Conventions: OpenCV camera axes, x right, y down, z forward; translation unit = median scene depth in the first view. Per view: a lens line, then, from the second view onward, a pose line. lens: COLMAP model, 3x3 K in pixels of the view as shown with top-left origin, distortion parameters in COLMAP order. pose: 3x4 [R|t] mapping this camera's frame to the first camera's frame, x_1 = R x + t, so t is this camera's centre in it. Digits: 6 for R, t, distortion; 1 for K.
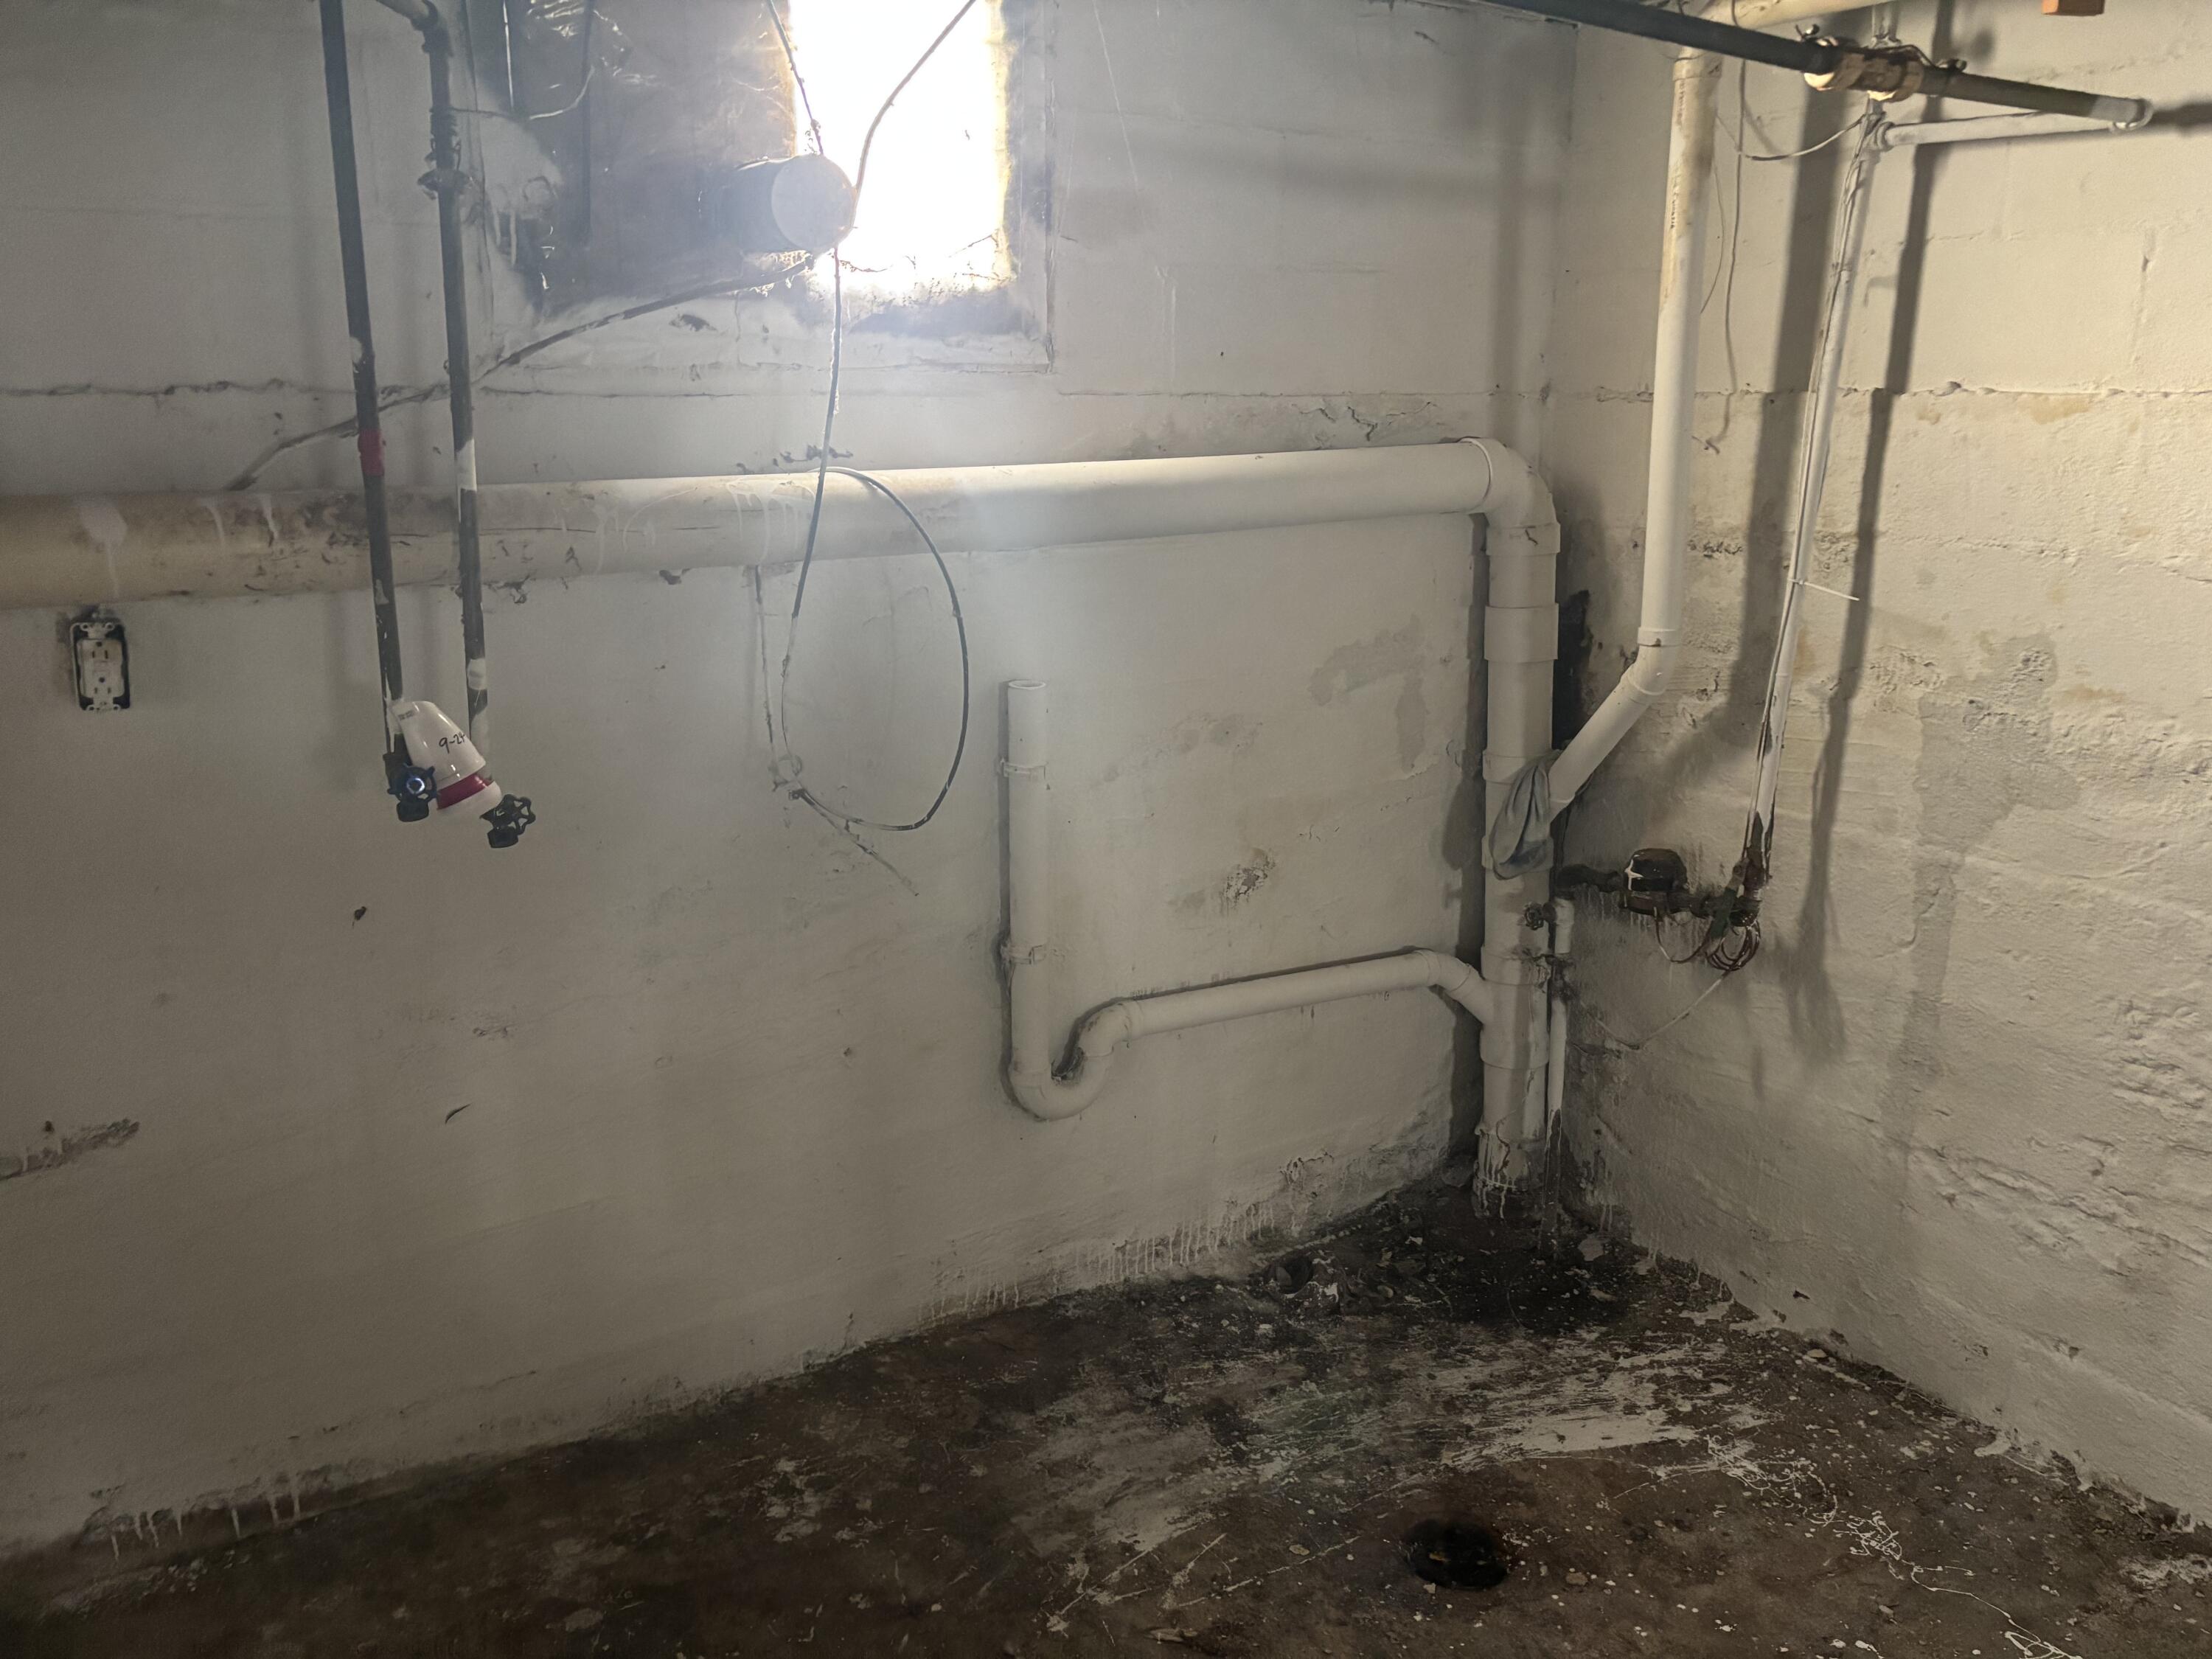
lens RADIAL K [[1670.2, 0, 1102.8], [0, 1670.2, 840.1], [0, 0, 1]] dist [0.063813, -0.016291]
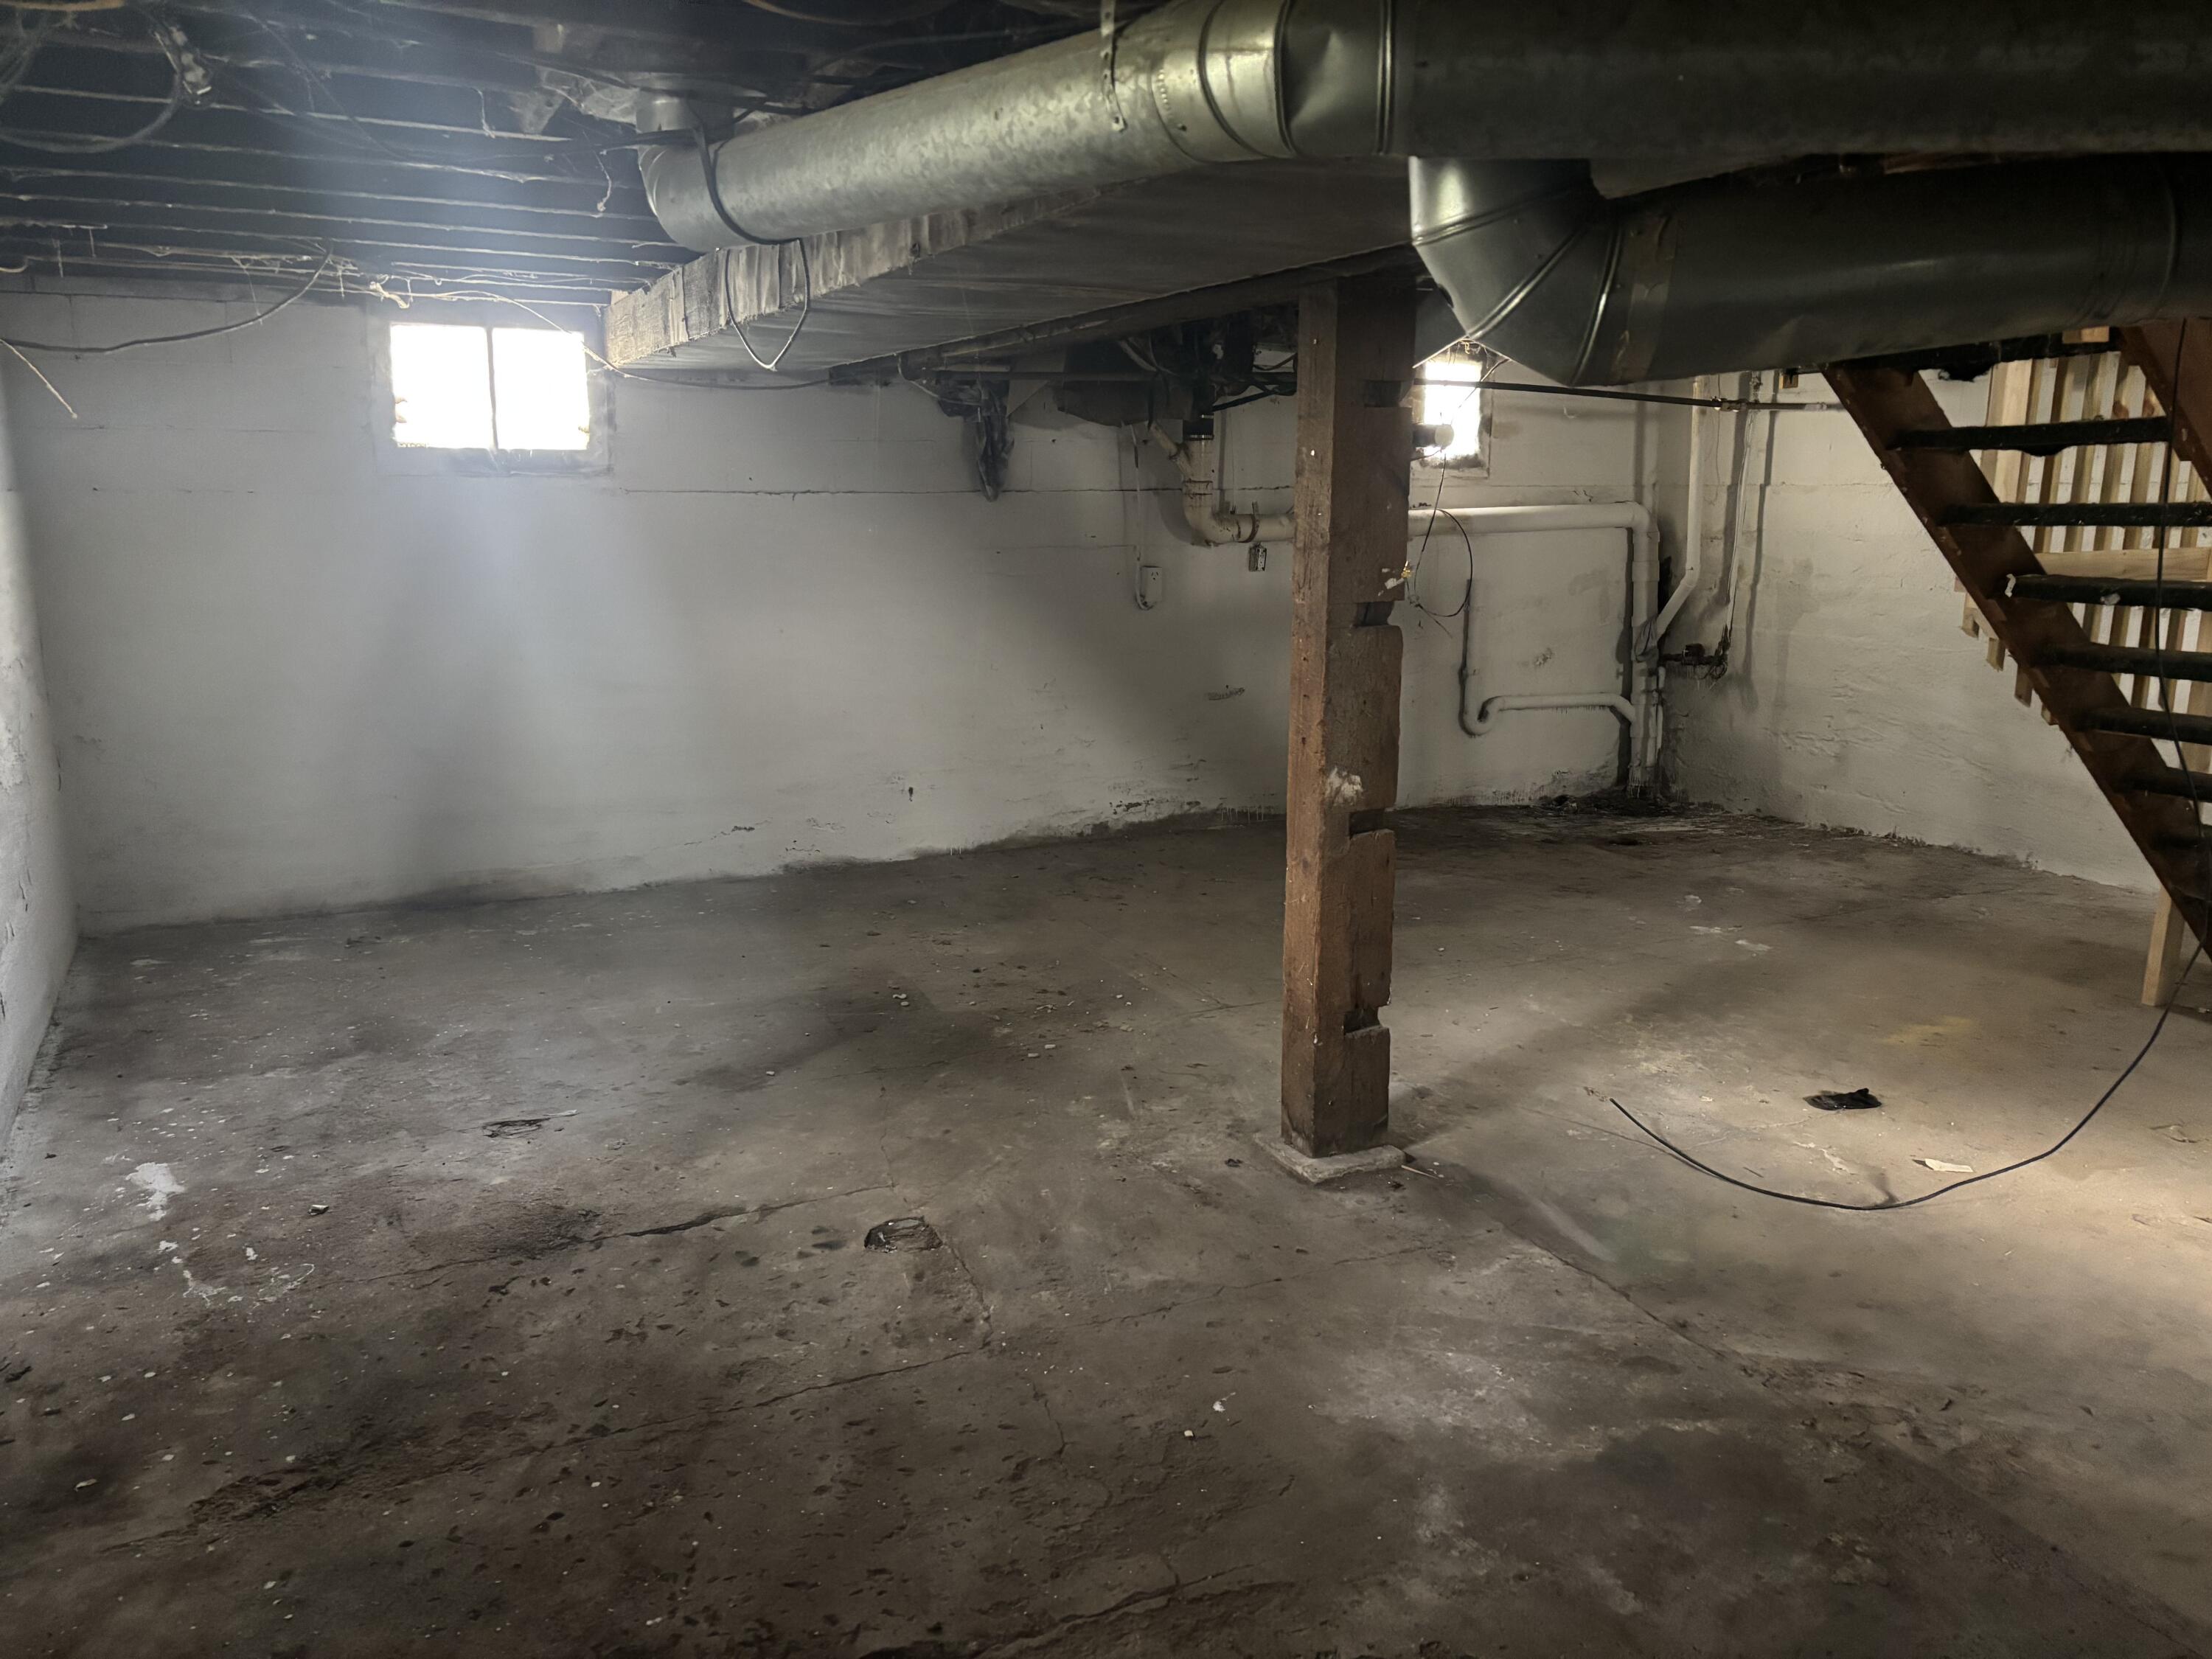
lens RADIAL K [[1670.2, 0, 1097.6], [0, 1670.2, 811.4], [0, 0, 1]] dist [0.063813, -0.016291]
pose [[0.996150, 0.015346, -0.086317, -0.424370], [-0.021517, 0.997243, -0.071016, 0.511907], [0.084989, 0.072600, 0.993733, -1.891088]]
